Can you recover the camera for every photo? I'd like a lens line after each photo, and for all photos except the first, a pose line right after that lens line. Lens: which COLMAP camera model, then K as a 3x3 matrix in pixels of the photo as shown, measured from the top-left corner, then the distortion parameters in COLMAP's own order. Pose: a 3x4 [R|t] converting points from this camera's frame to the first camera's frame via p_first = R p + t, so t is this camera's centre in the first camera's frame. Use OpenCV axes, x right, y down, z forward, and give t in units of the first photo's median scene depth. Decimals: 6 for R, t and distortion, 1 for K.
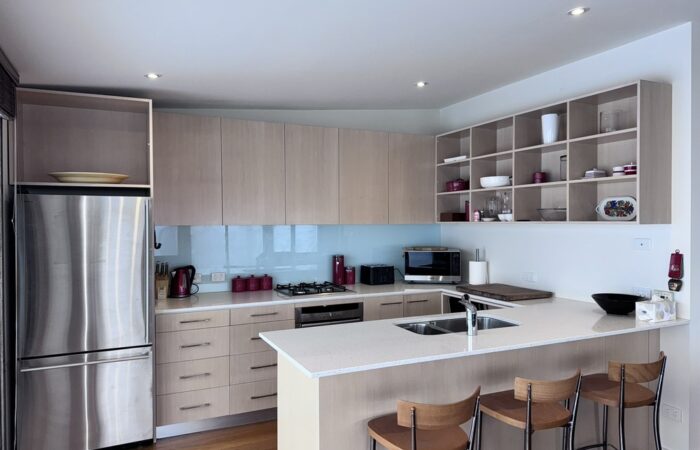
lens RADIAL K [[494.5, 0, 350.0], [0, 494.5, 225.0], [0, 0, 1]] dist [0.055329, 0.000019]
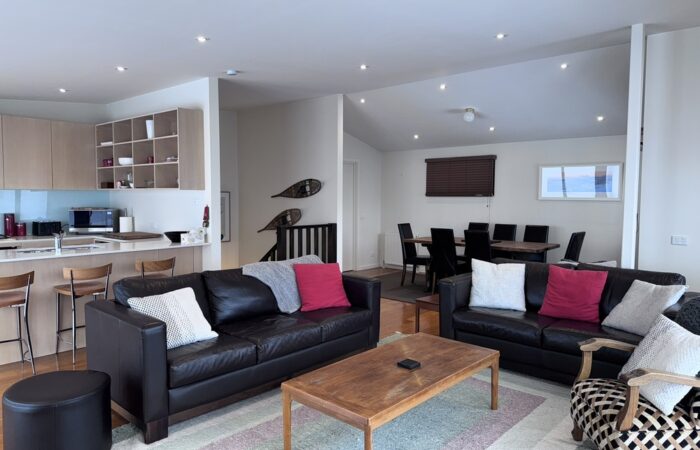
lens RADIAL K [[494.5, 0, 350.0], [0, 494.5, 225.0], [0, 0, 1]] dist [0.055329, 0.000019]
pose [[0.922285, -0.013424, 0.386277, 0.322243], [-0.006989, 0.998654, 0.051393, 0.020221], [-0.386447, -0.050099, 0.920950, -0.619957]]
